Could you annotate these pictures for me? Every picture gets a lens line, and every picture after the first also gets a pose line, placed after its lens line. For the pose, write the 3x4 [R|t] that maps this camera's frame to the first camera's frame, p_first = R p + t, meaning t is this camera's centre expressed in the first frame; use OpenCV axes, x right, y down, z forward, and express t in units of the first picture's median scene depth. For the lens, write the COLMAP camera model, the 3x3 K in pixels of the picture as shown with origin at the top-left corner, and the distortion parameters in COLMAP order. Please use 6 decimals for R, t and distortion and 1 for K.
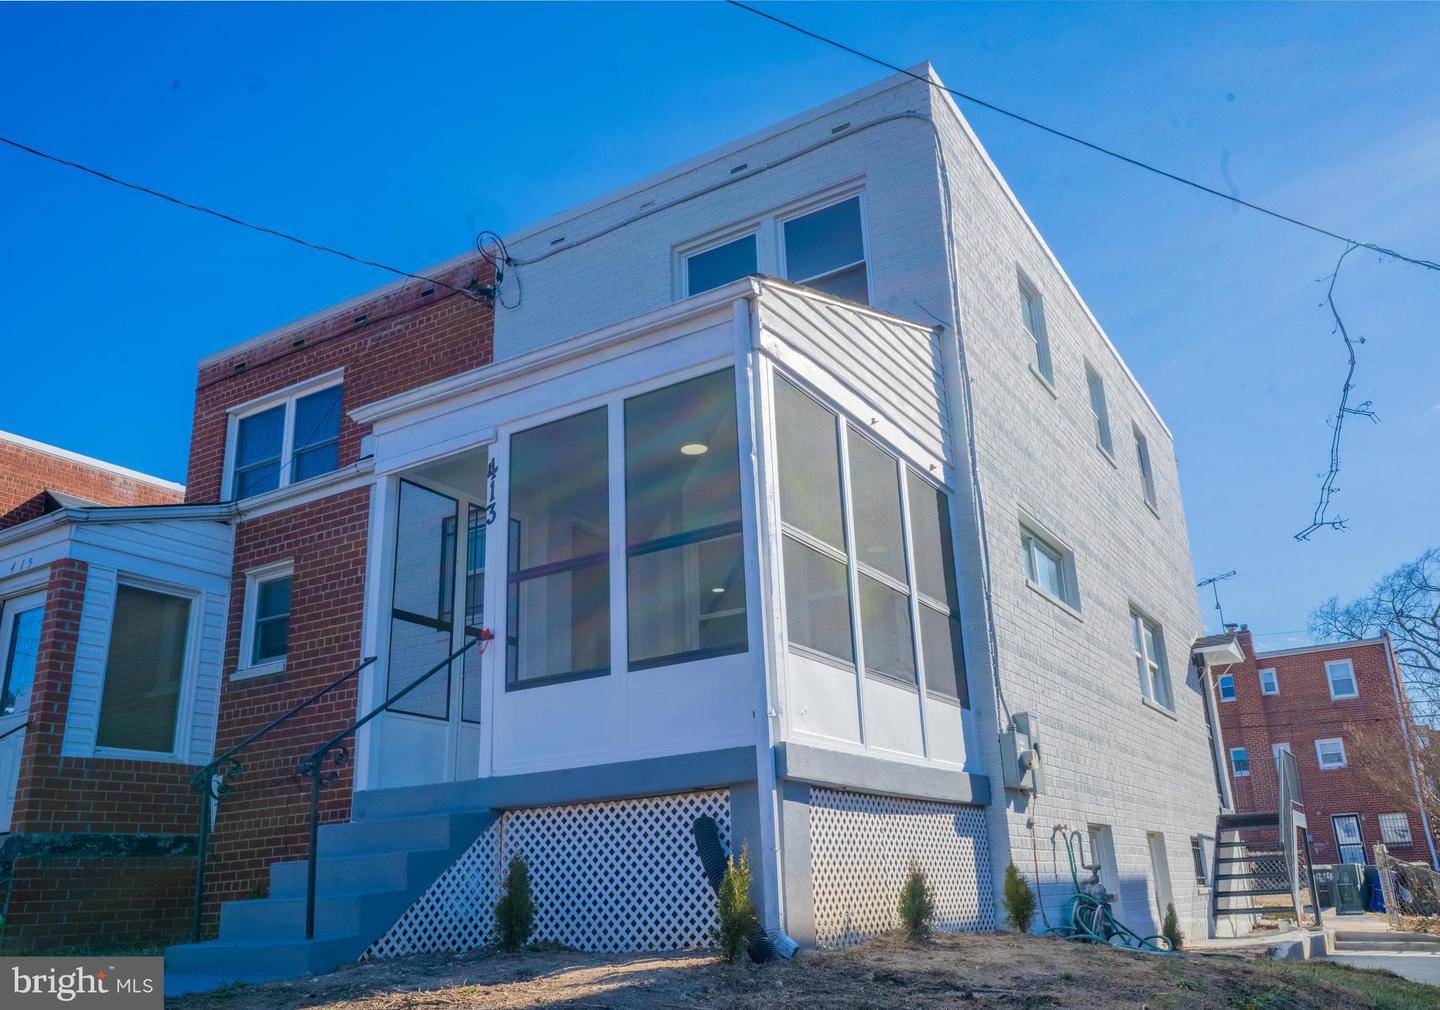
lens RADIAL K [[1152.8, 0, 720.0], [0, 1152.8, 505.0], [0, 0, 1]] dist [0.013069, 0.012210]
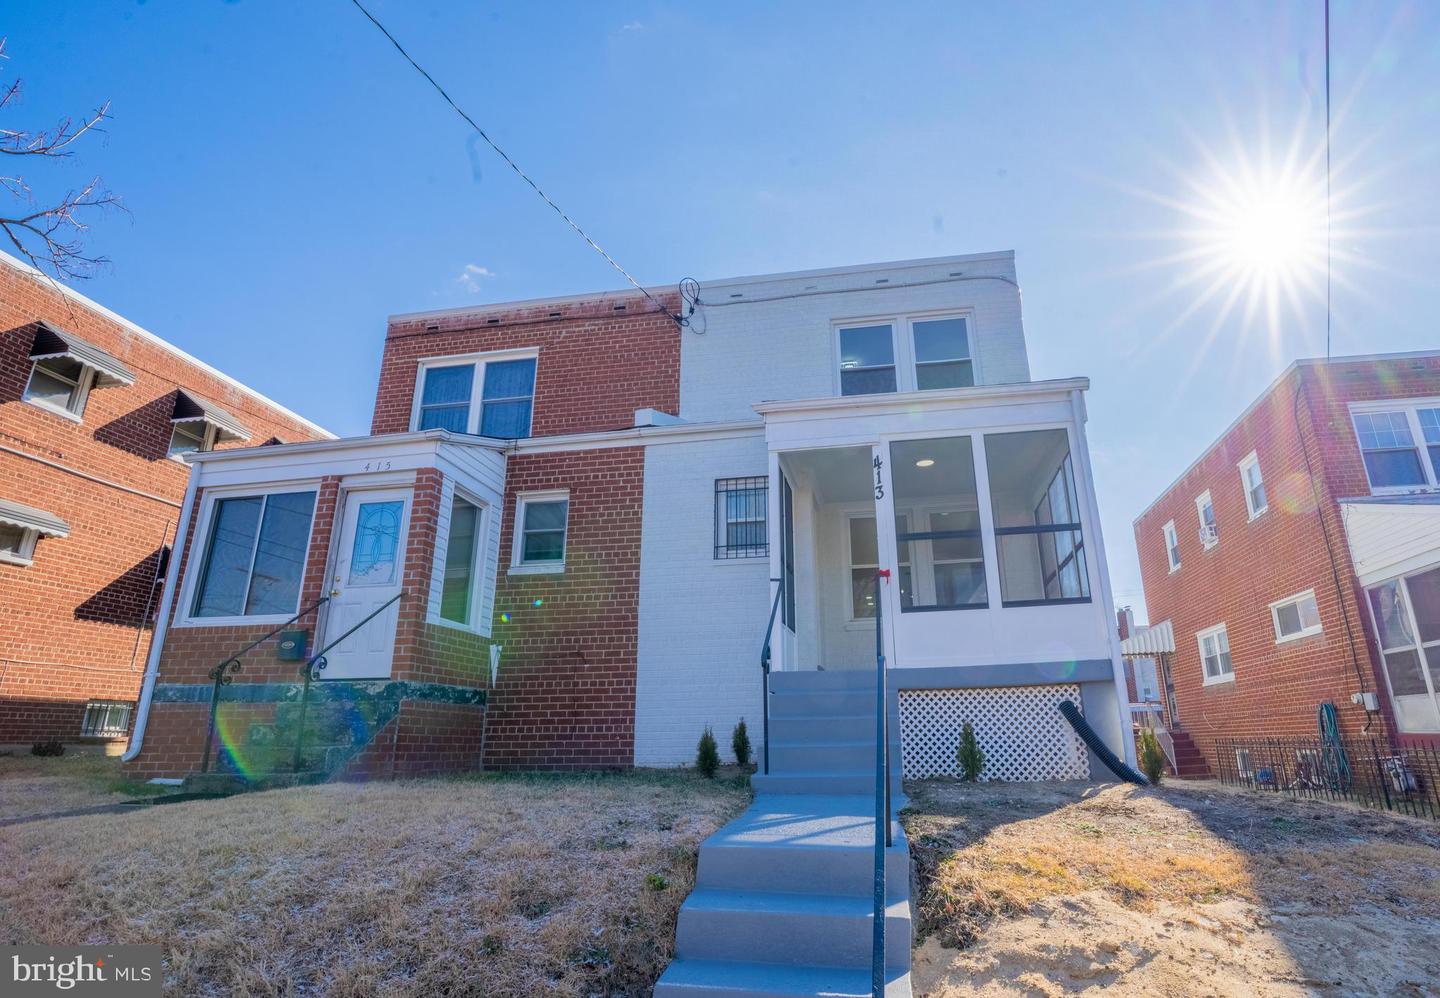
lens RADIAL K [[798.0, 0, 724.0], [0, 798.0, 444.5], [0, 0, 1]] dist [-0.073963, 0.000085]
pose [[0.929242, 0.155938, 0.334953, -0.541109], [-0.142001, 0.987673, -0.065870, 0.031206], [-0.341095, 0.013645, 0.939930, 0.067328]]
